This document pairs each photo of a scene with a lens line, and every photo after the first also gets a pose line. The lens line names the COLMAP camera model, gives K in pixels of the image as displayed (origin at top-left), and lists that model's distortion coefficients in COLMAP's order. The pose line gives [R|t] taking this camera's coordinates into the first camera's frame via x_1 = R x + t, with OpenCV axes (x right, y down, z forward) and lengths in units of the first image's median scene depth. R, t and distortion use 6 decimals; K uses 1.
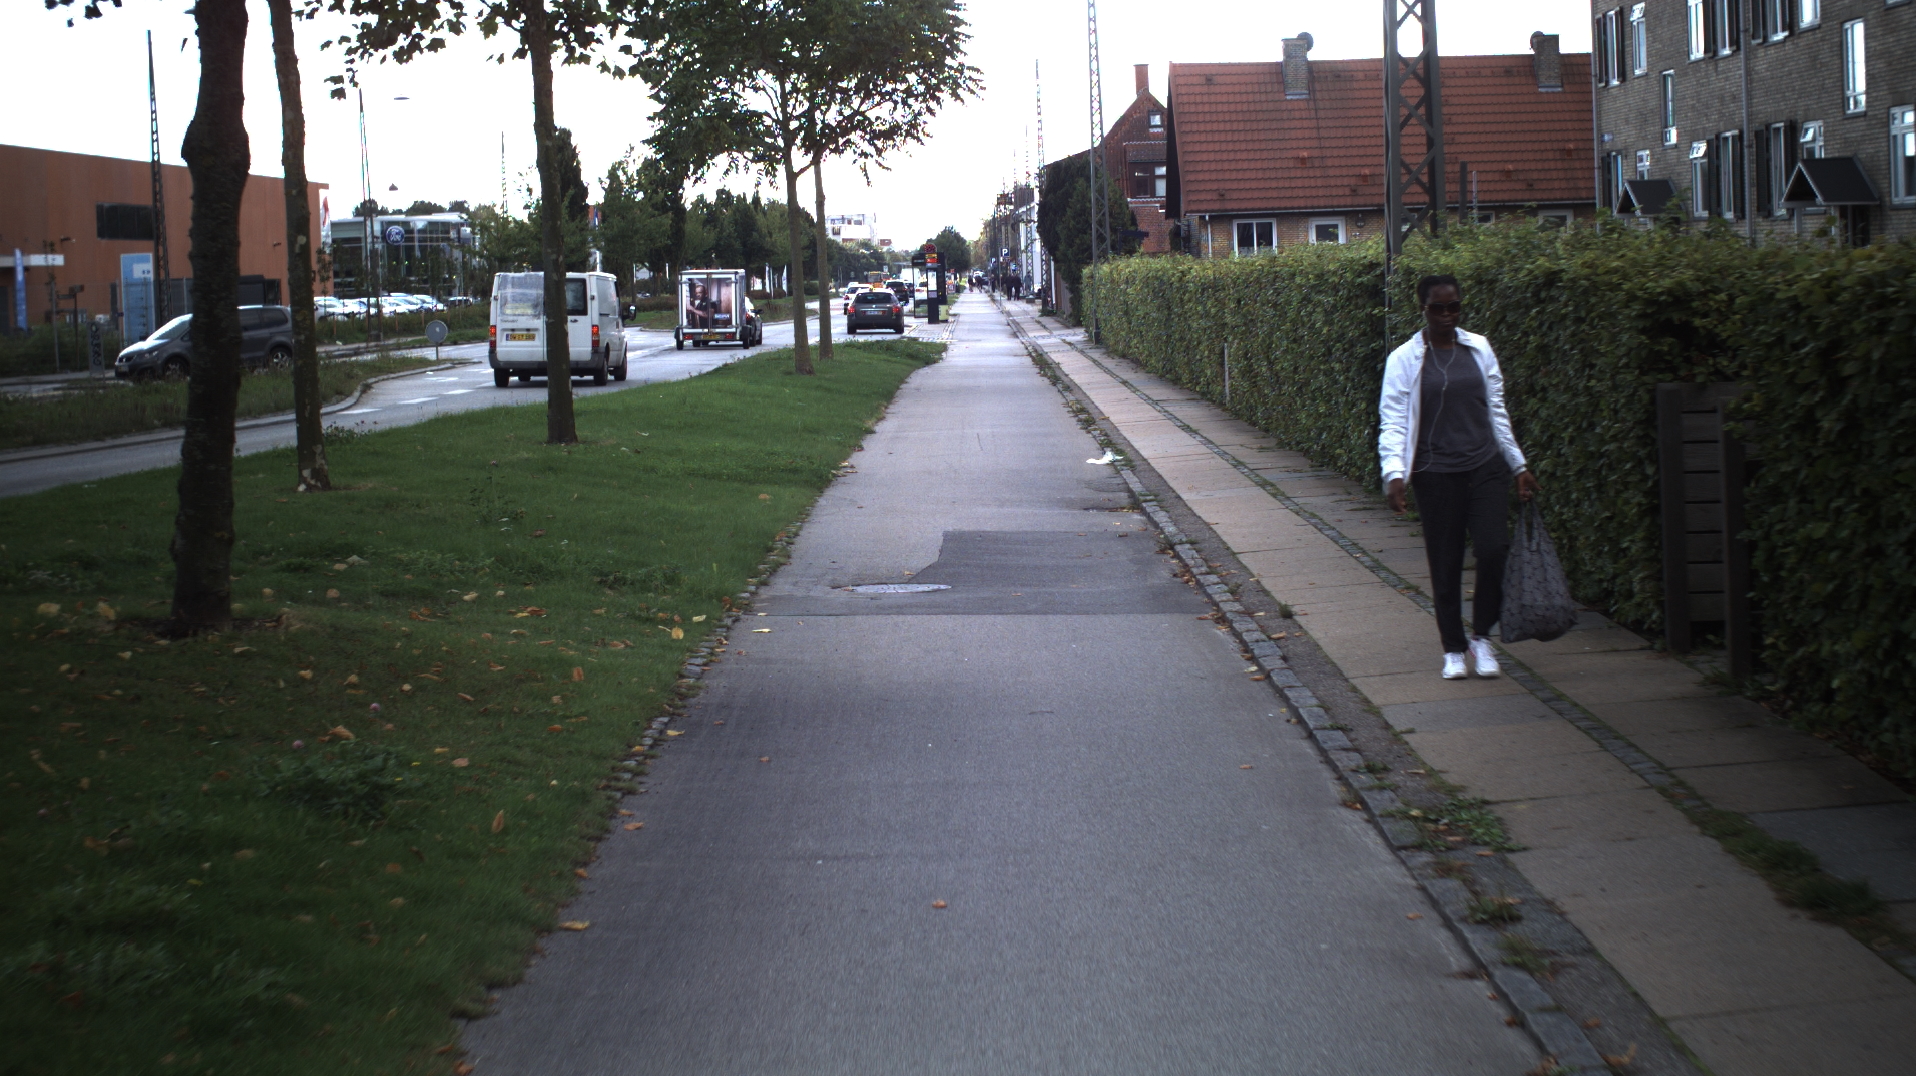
lens RADIAL K [[3579.2, 0, 958.0], [0, 3579.2, 538.0], [0, 0, 1]] dist [-0.292583, 0.097886]
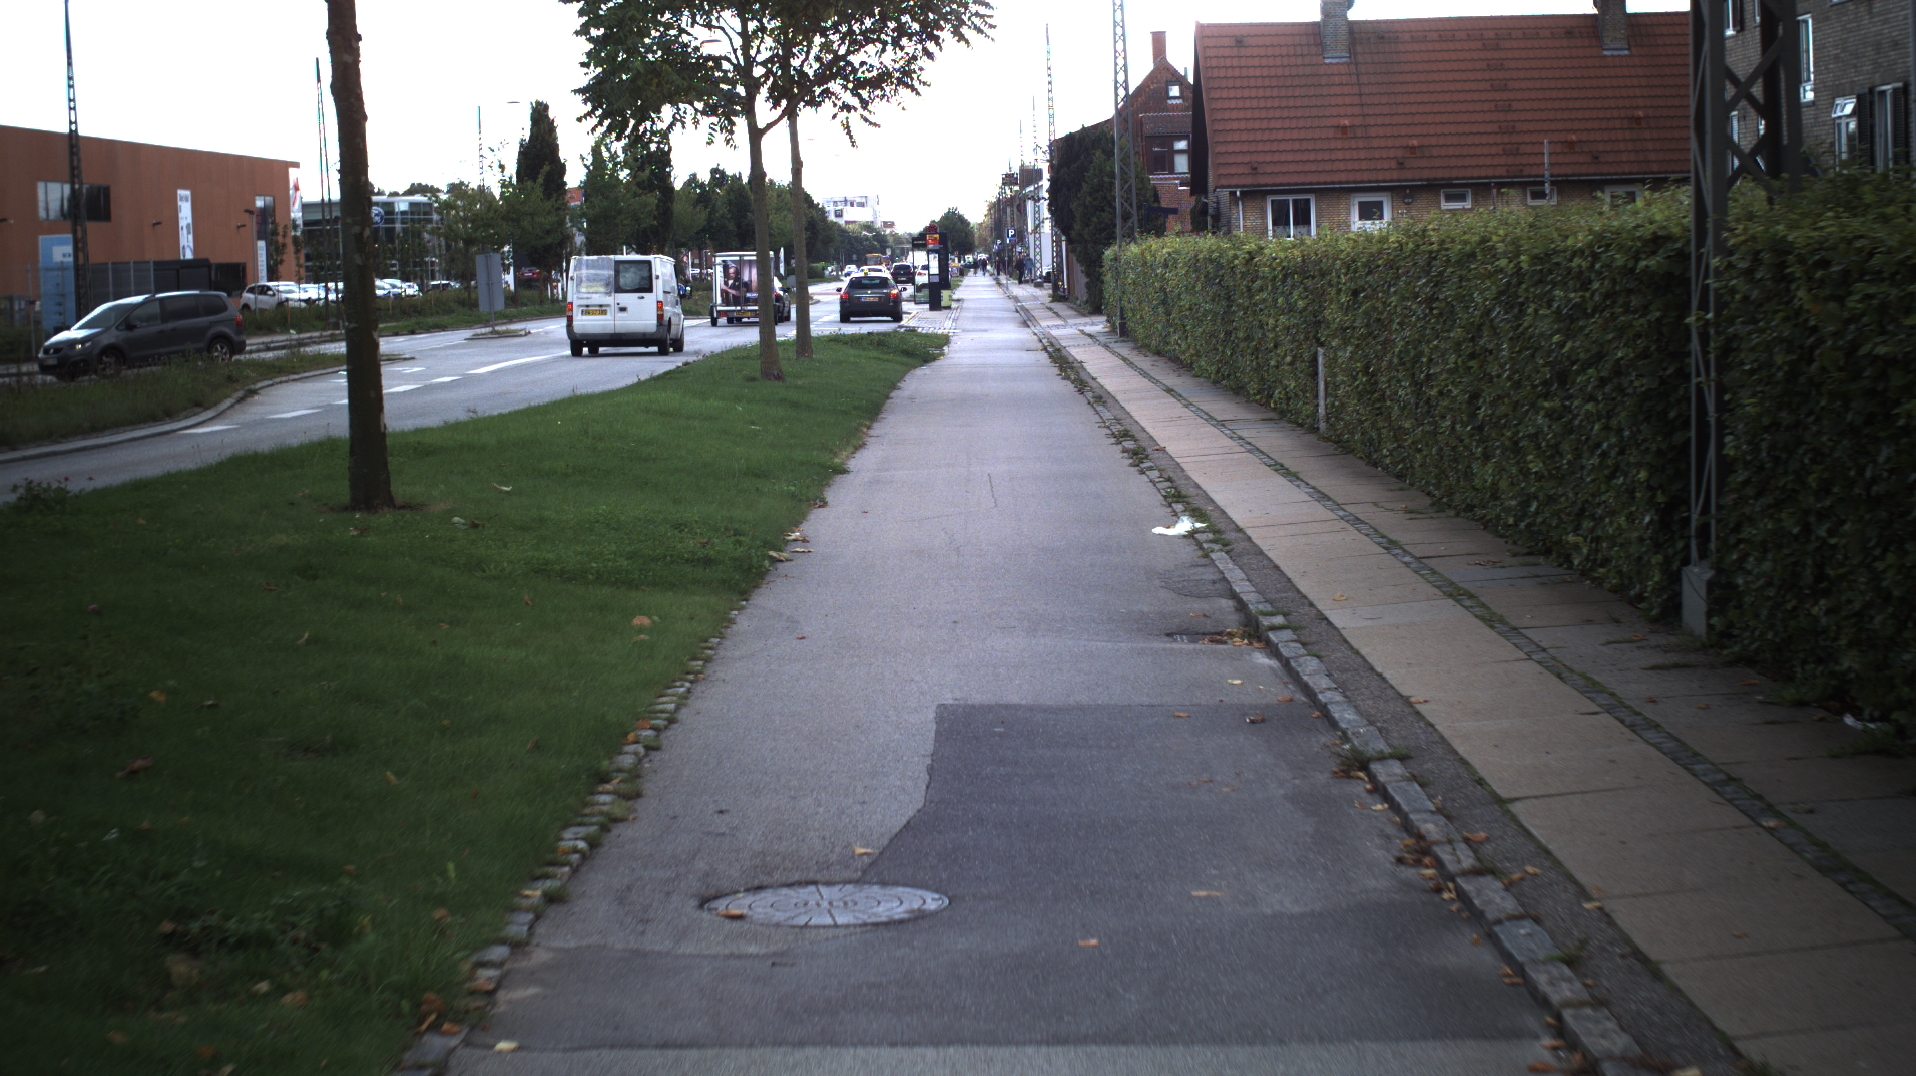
lens RADIAL K [[3579.2, 0, 958.0], [0, 3579.2, 538.0], [0, 0, 1]] dist [-0.292583, 0.097886]
pose [[0.999999, -0.000656, -0.001153, 0.000002], [0.000661, 0.999988, 0.004820, -0.007064], [0.001150, -0.004821, 0.999988, 0.097736]]
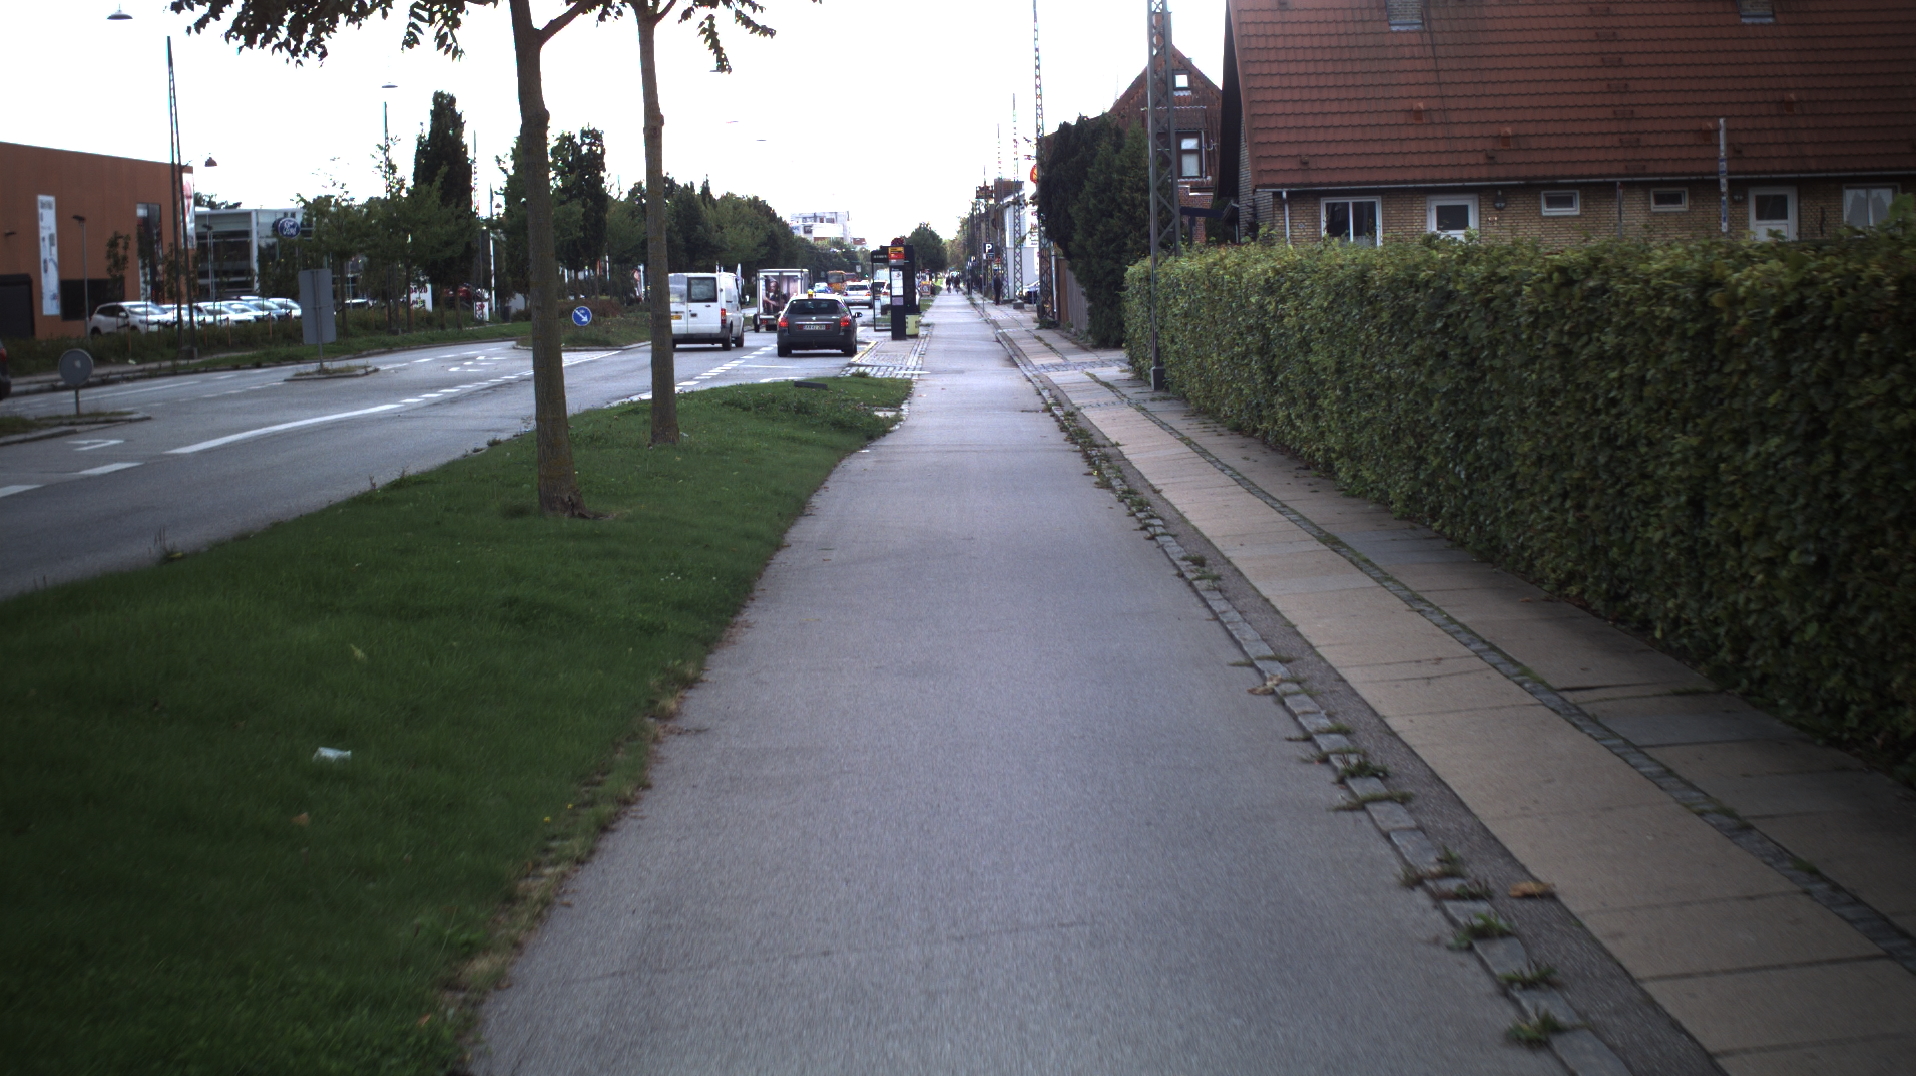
lens RADIAL K [[3579.2, 0, 958.0], [0, 3579.2, 538.0], [0, 0, 1]] dist [-0.292583, 0.097886]
pose [[0.999973, 0.002394, 0.006884, 0.000658], [-0.002394, 0.999997, -0.000060, -0.021574], [-0.006884, 0.000043, 0.999976, 0.293291]]
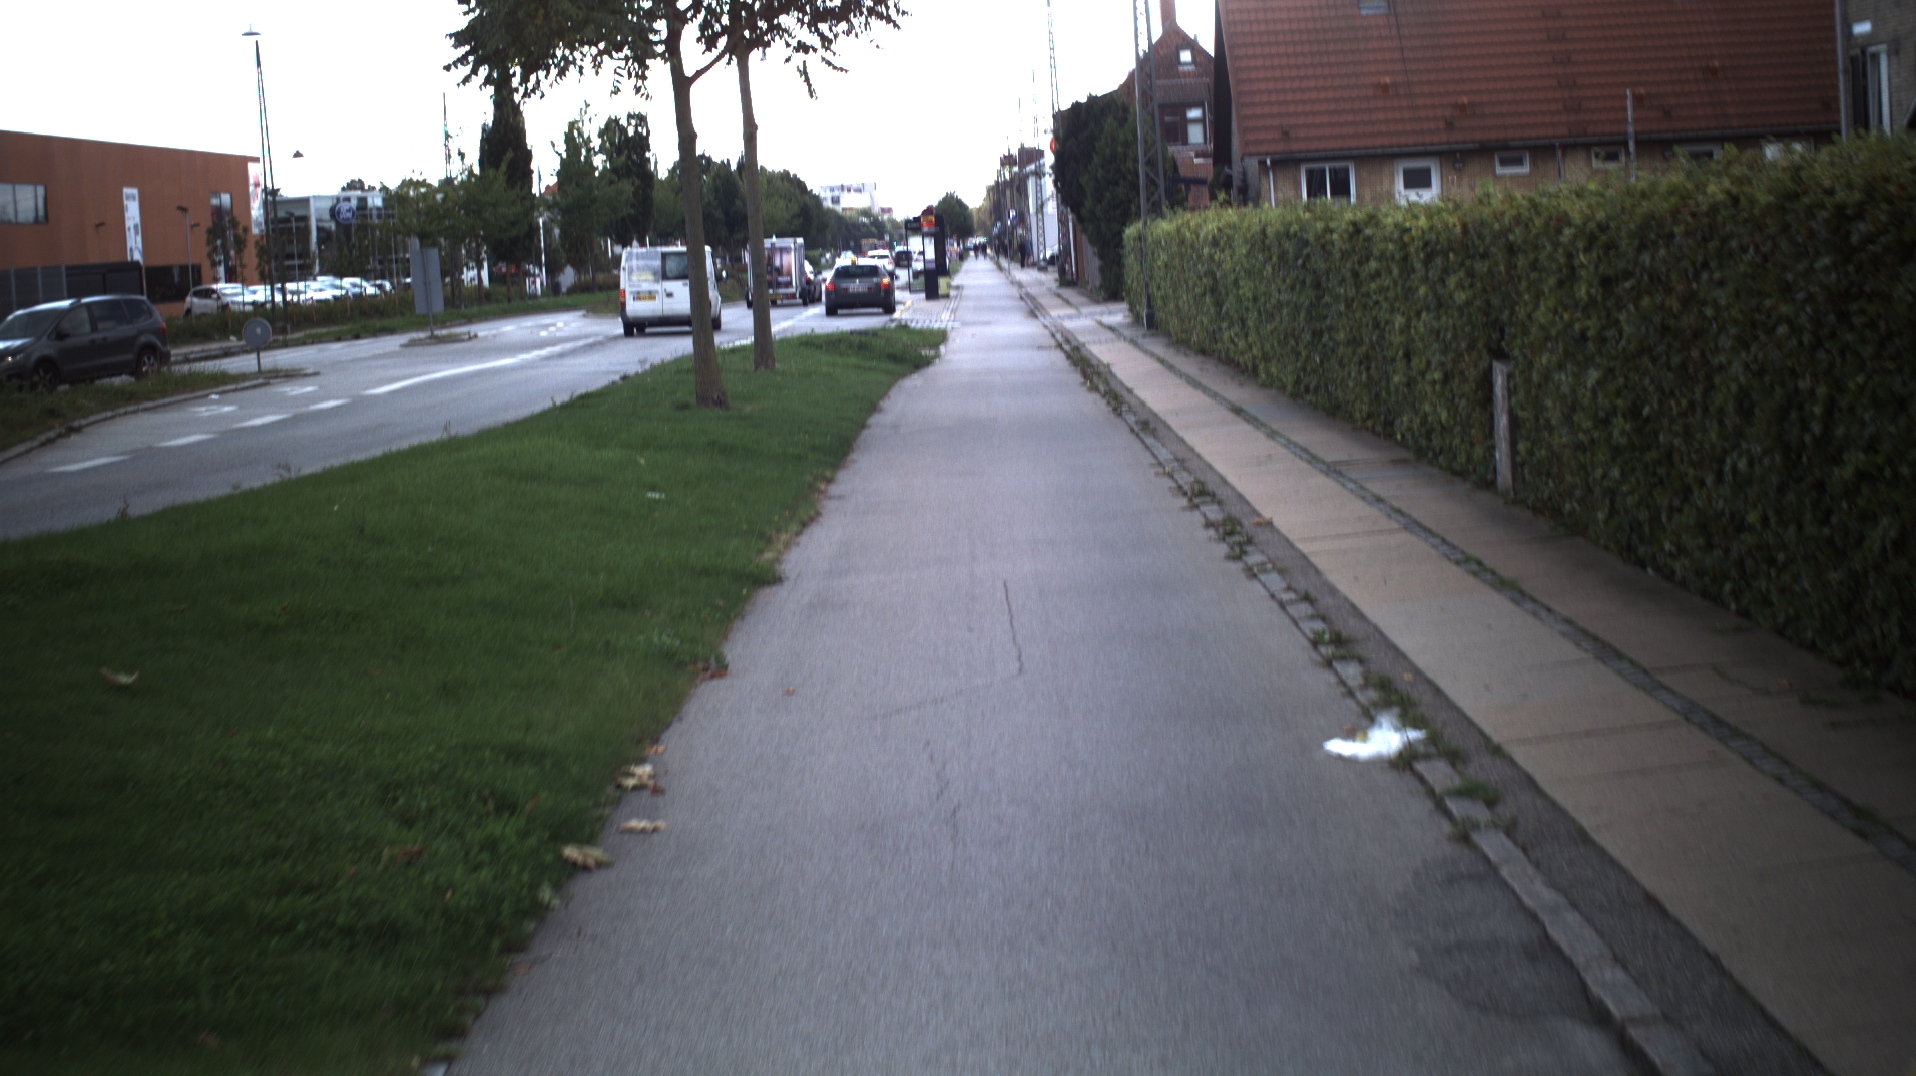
lens RADIAL K [[3579.2, 0, 958.0], [0, 3579.2, 538.0], [0, 0, 1]] dist [-0.292583, 0.097886]
pose [[0.999740, -0.022609, -0.002827, 0.000351], [0.022634, 0.999702, 0.009148, -0.014025], [0.002619, -0.009210, 0.999954, 0.195747]]
